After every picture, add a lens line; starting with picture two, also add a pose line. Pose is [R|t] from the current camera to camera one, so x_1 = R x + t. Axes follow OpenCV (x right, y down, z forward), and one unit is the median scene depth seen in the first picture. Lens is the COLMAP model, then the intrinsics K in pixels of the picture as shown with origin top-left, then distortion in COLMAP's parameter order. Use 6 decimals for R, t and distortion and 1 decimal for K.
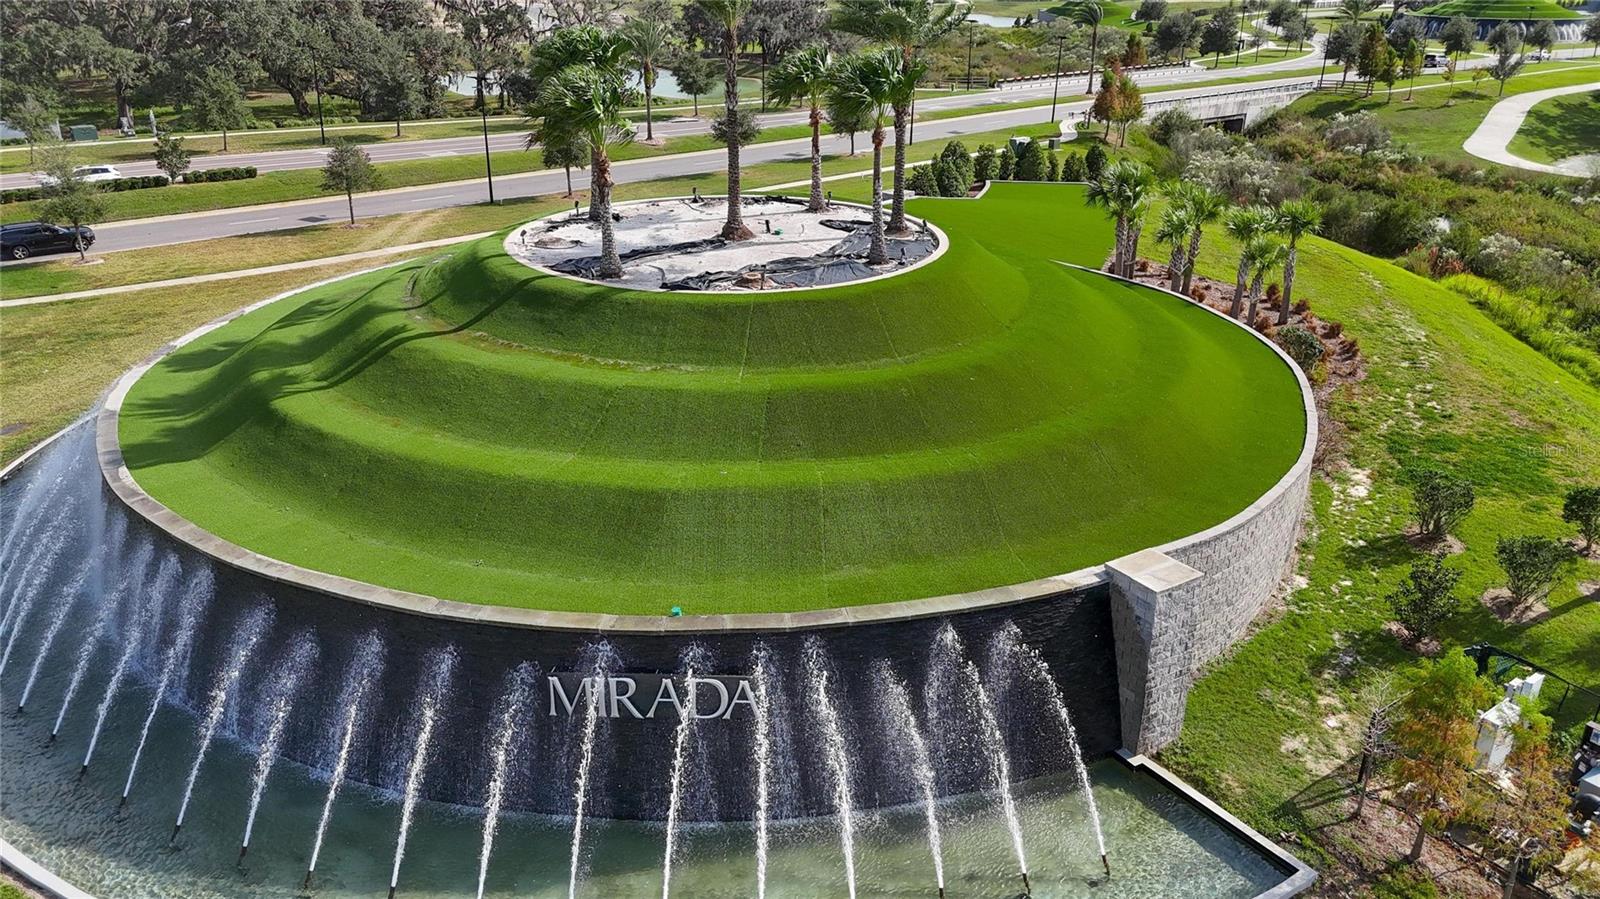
lens RADIAL K [[1151.1, 0, 800.0], [0, 1151.1, 449.5], [0, 0, 1]] dist [0.065104, -0.072773]
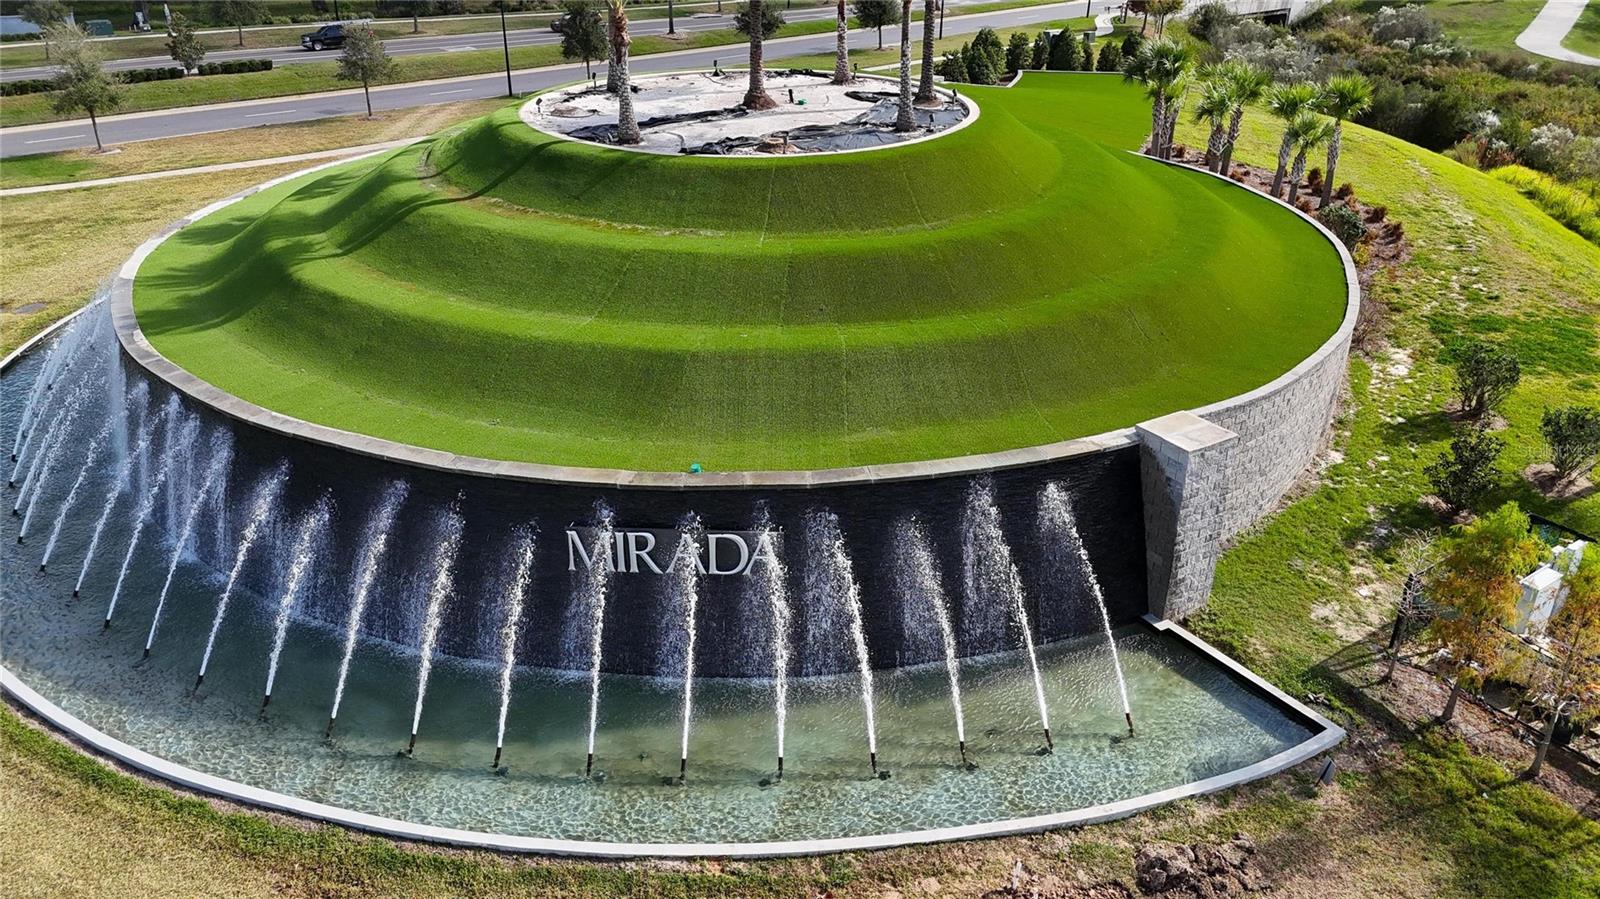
lens RADIAL K [[1151.1, 0, 800.0], [0, 1151.1, 449.5], [0, 0, 1]] dist [0.065104, -0.072773]
pose [[0.999764, 0.004527, -0.021240, 0.001758], [-0.003012, 0.997484, 0.070833, 0.038845], [0.021508, -0.070753, 0.997262, 0.017380]]
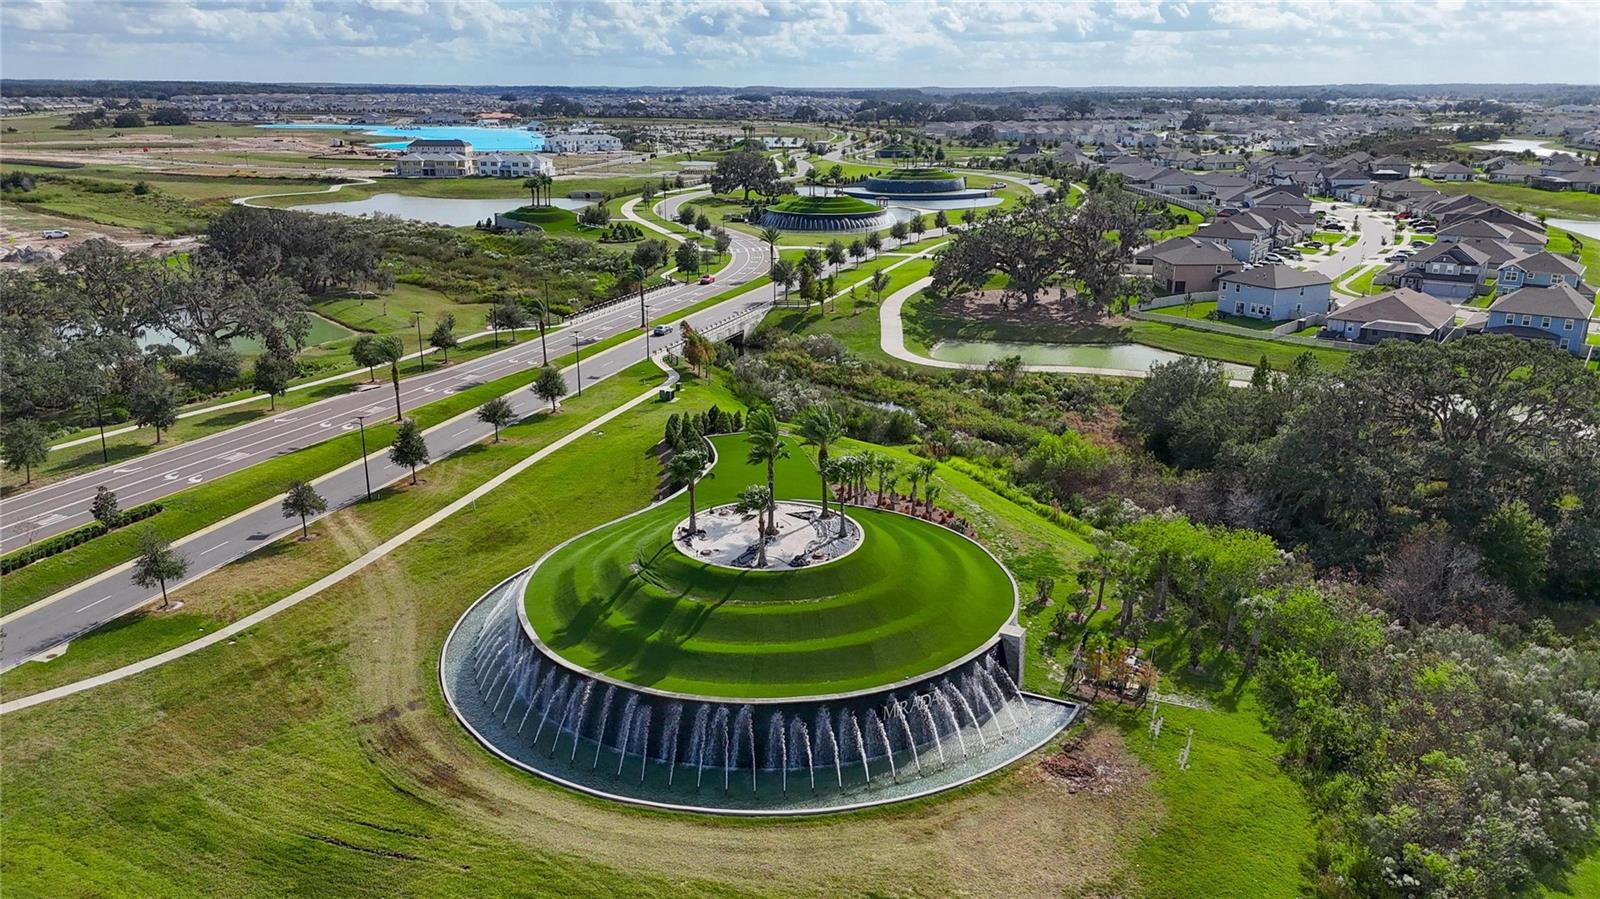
lens RADIAL K [[1151.1, 0, 800.0], [0, 1151.1, 449.5], [0, 0, 1]] dist [0.065104, -0.072773]
pose [[0.856002, -0.148569, 0.495165, -1.260276], [0.196509, 0.979430, -0.045842, -0.262869], [-0.478168, 0.136545, 0.867589, -1.151961]]
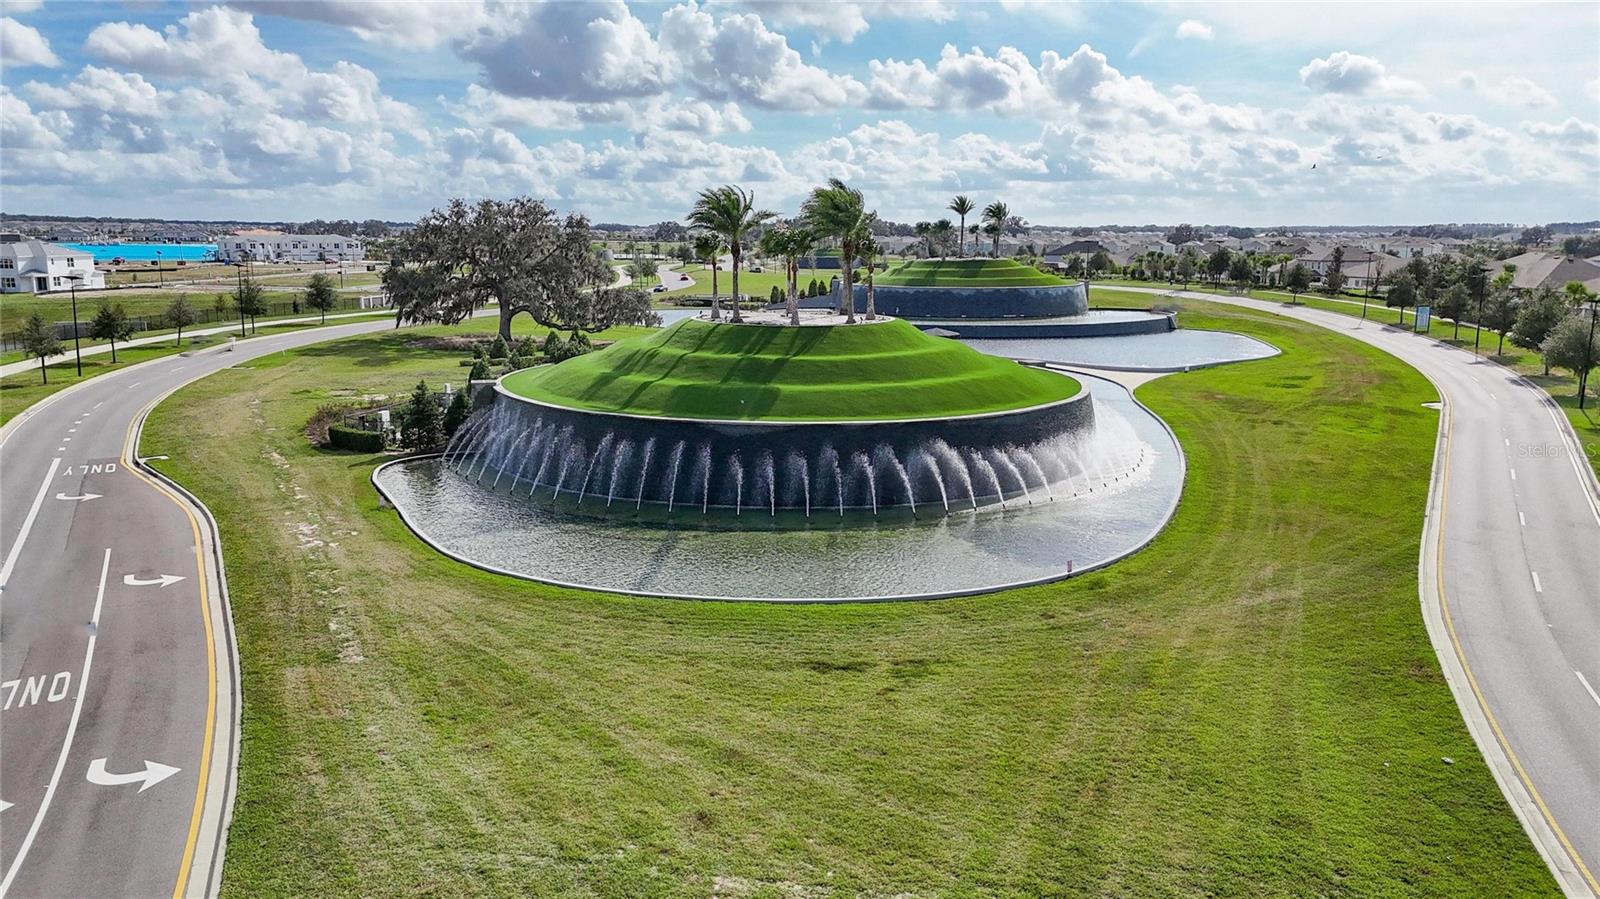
lens RADIAL K [[1151.1, 0, 800.0], [0, 1151.1, 449.5], [0, 0, 1]] dist [0.065104, -0.072773]
pose [[0.803802, -0.101506, 0.586173, 1.937099], [0.224599, 0.964193, -0.141020, -1.809502], [-0.550870, 0.245006, 0.797818, 3.883192]]
